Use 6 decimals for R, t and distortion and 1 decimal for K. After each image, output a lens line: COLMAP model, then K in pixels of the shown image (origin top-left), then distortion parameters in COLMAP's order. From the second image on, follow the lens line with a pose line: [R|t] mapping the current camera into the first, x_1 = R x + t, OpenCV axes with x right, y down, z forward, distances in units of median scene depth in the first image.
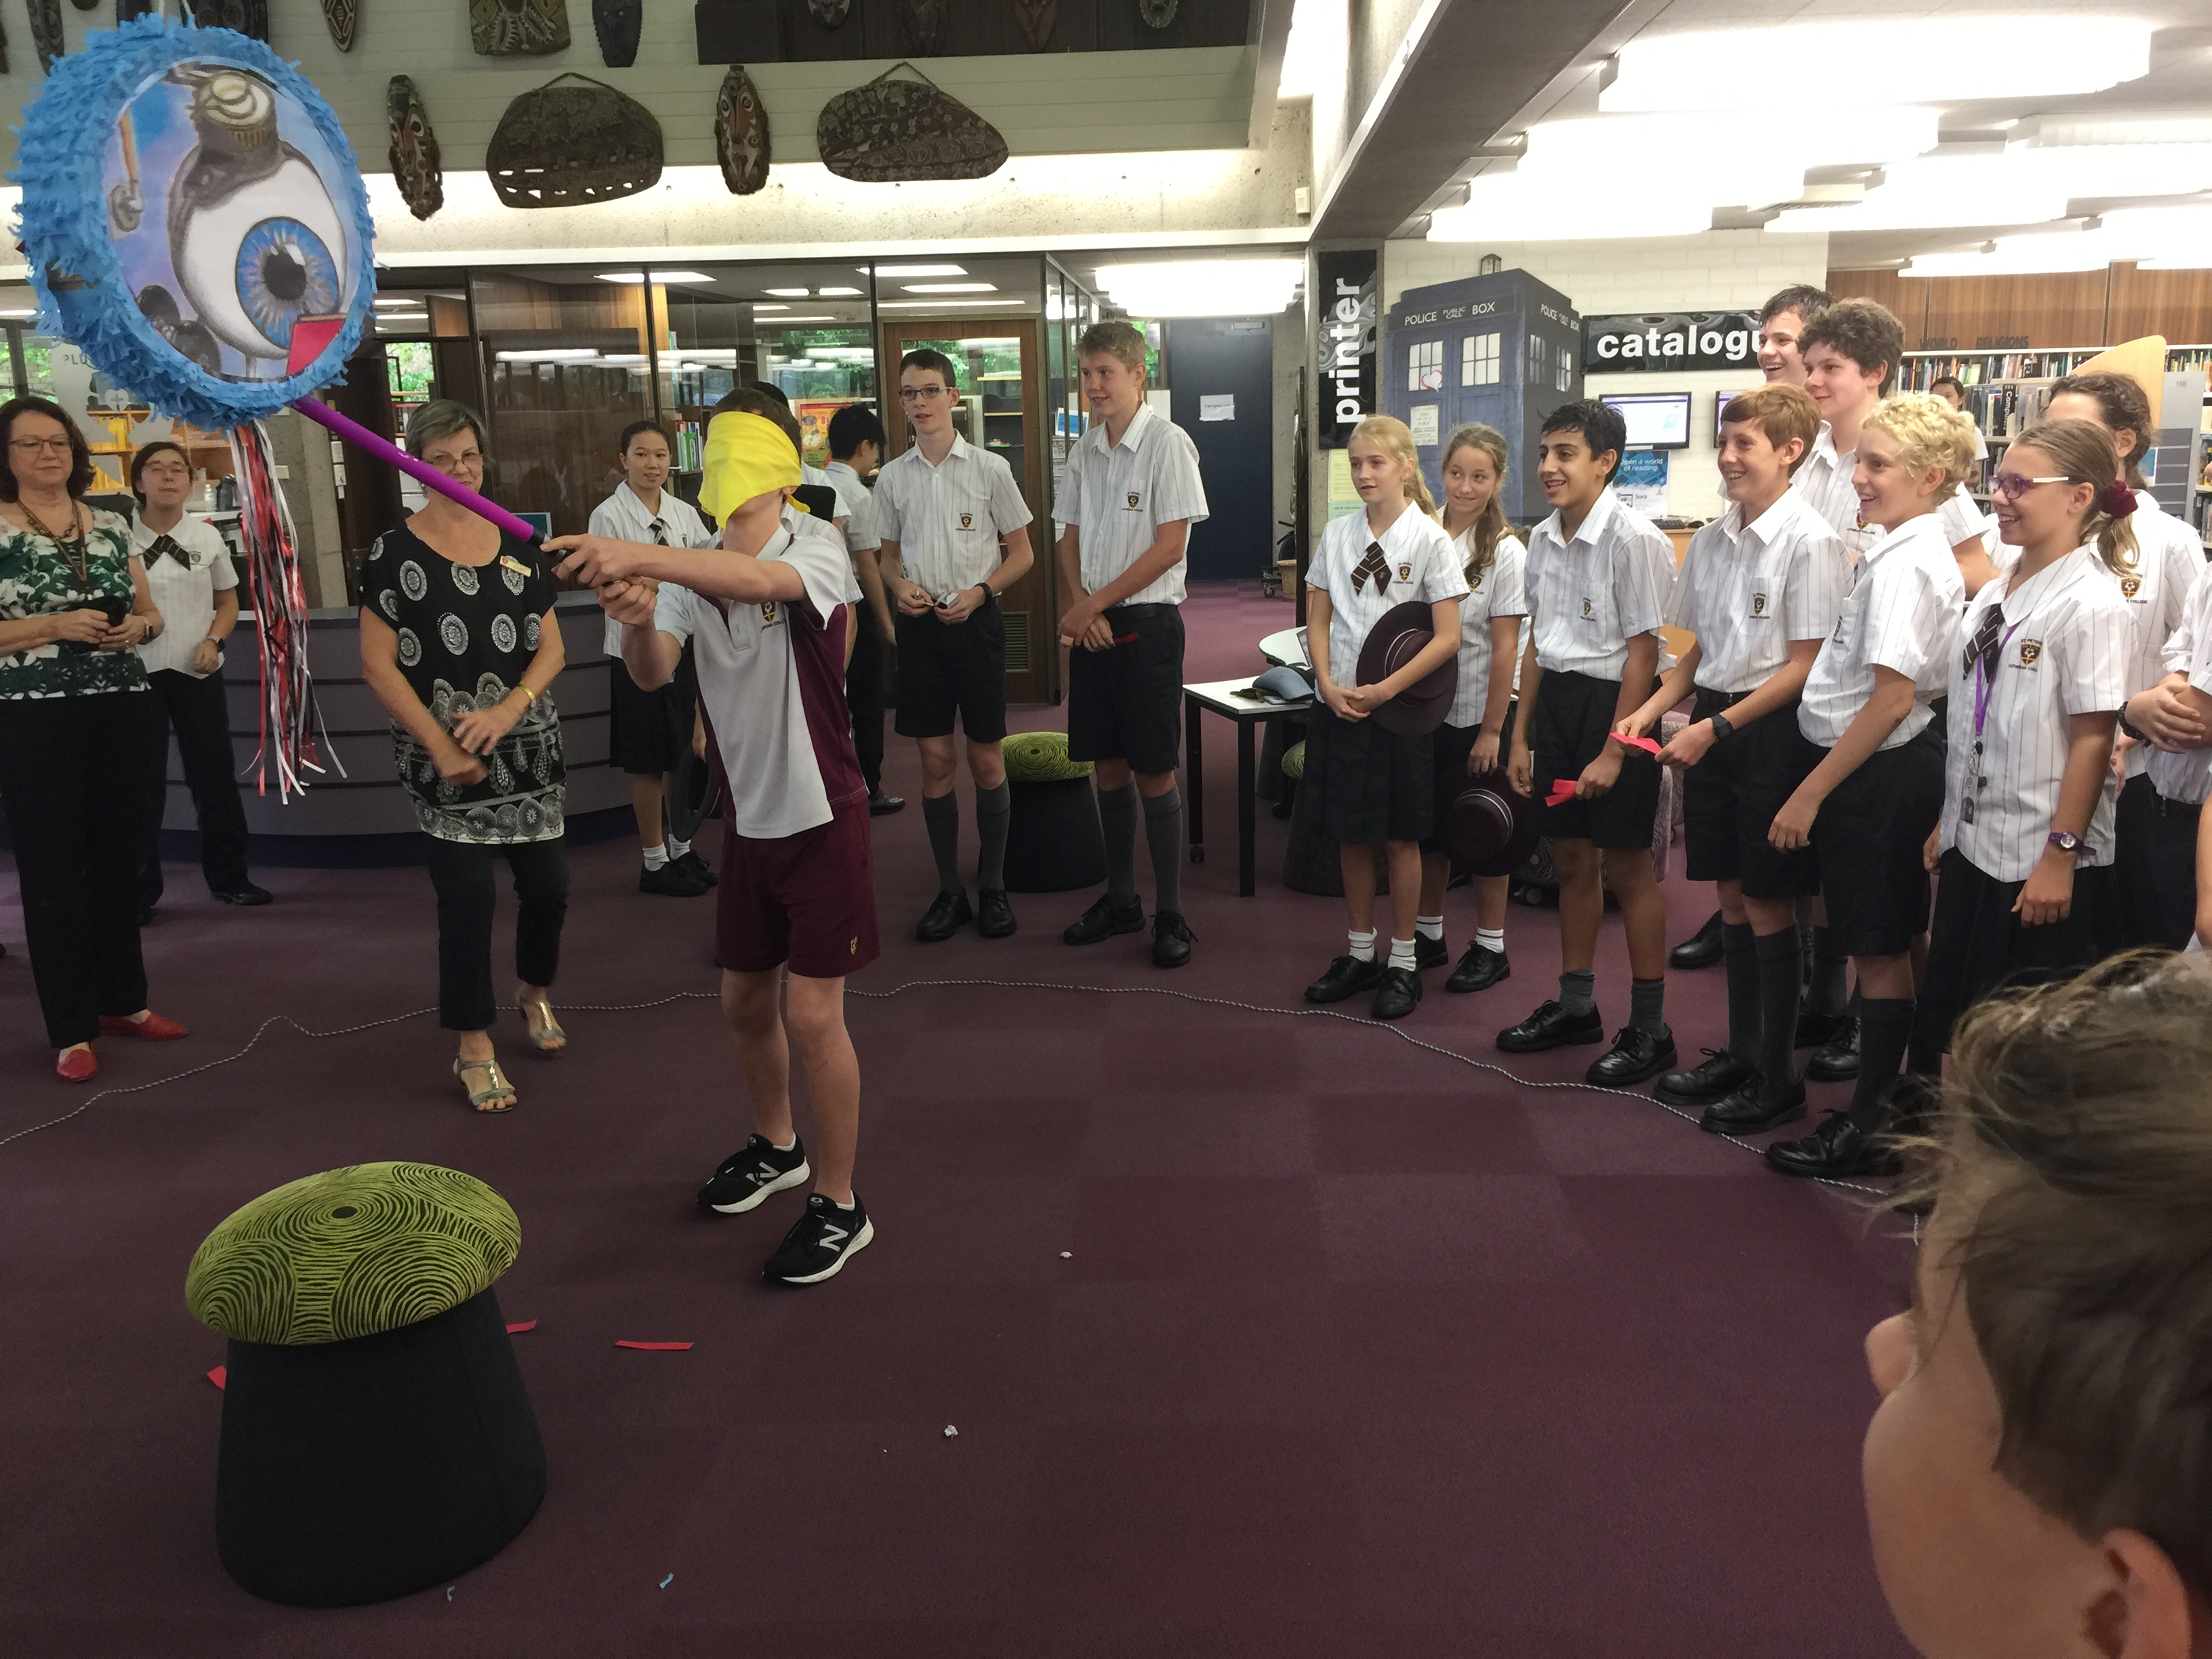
lens RADIAL K [[1872.9, 0, 1106.0], [0, 1872.9, 829.5], [0, 0, 1]] dist [0.082292, -0.109923]
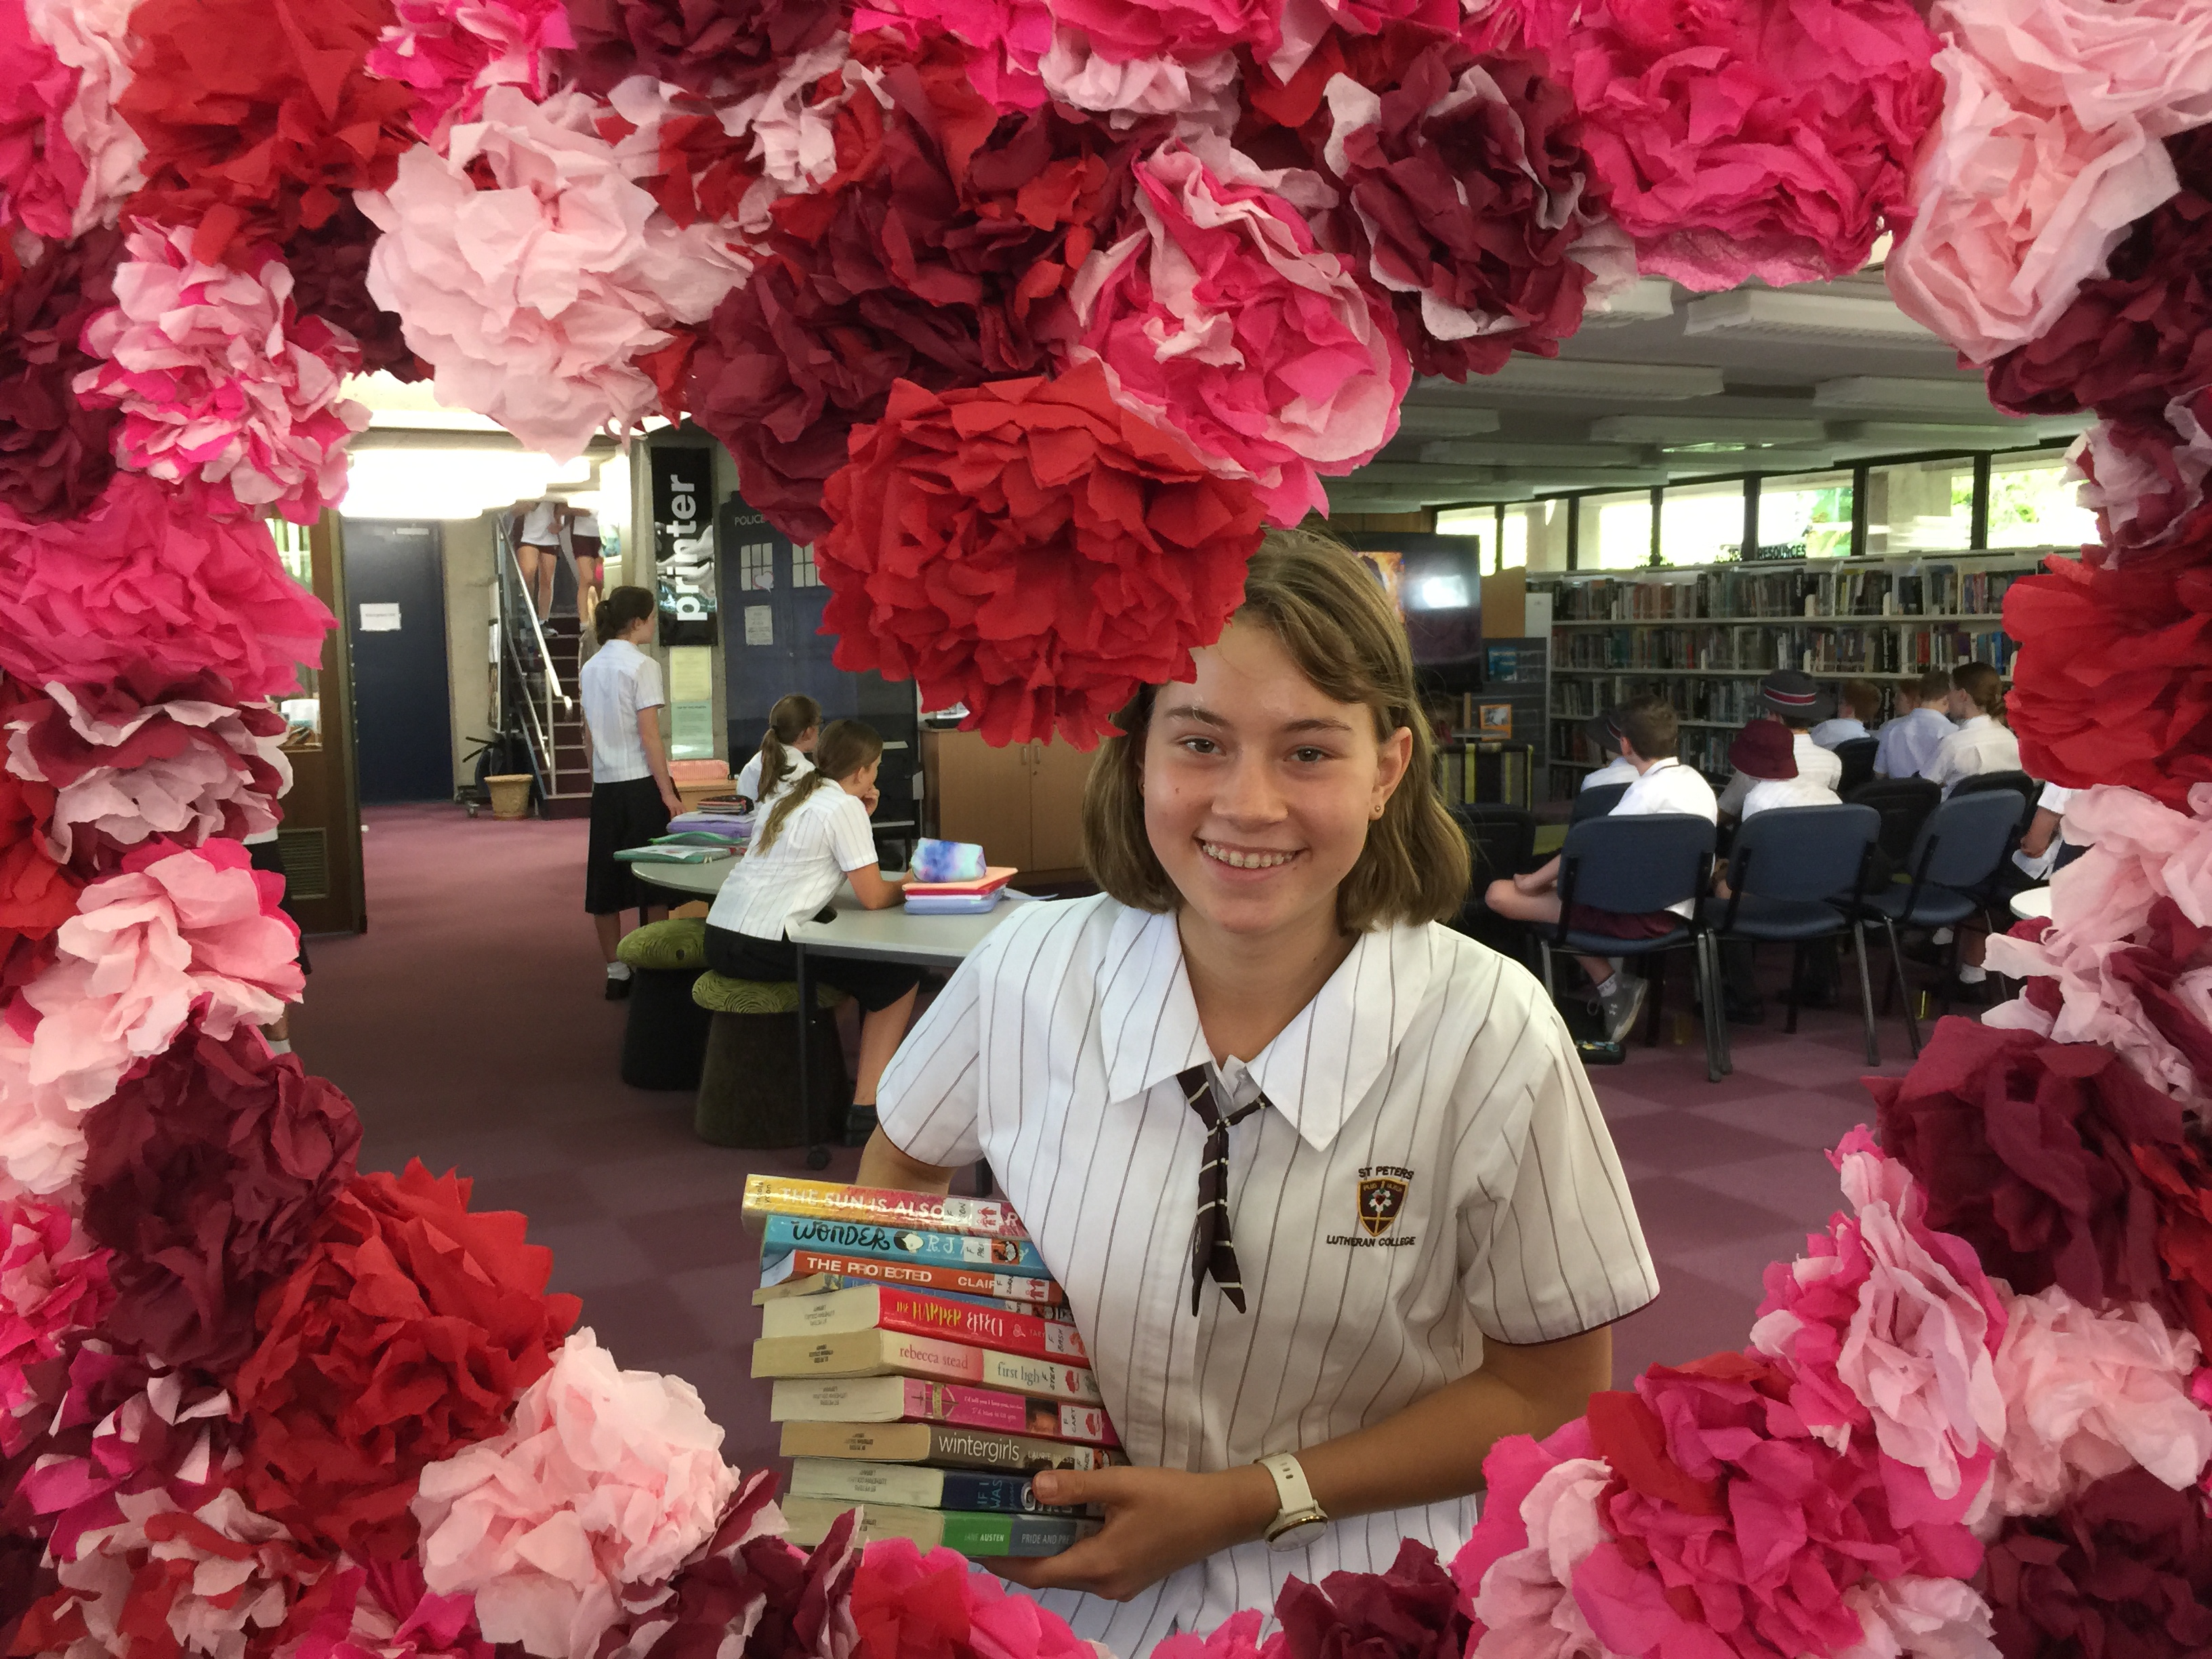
lens RADIAL K [[1872.9, 0, 1106.0], [0, 1872.9, 829.5], [0, 0, 1]] dist [0.082292, -0.109923]
pose [[0.872465, -0.038967, 0.487121, -0.157811], [0.097630, 0.990619, -0.095619, 0.002847], [-0.478825, 0.130982, 0.868084, 0.074694]]
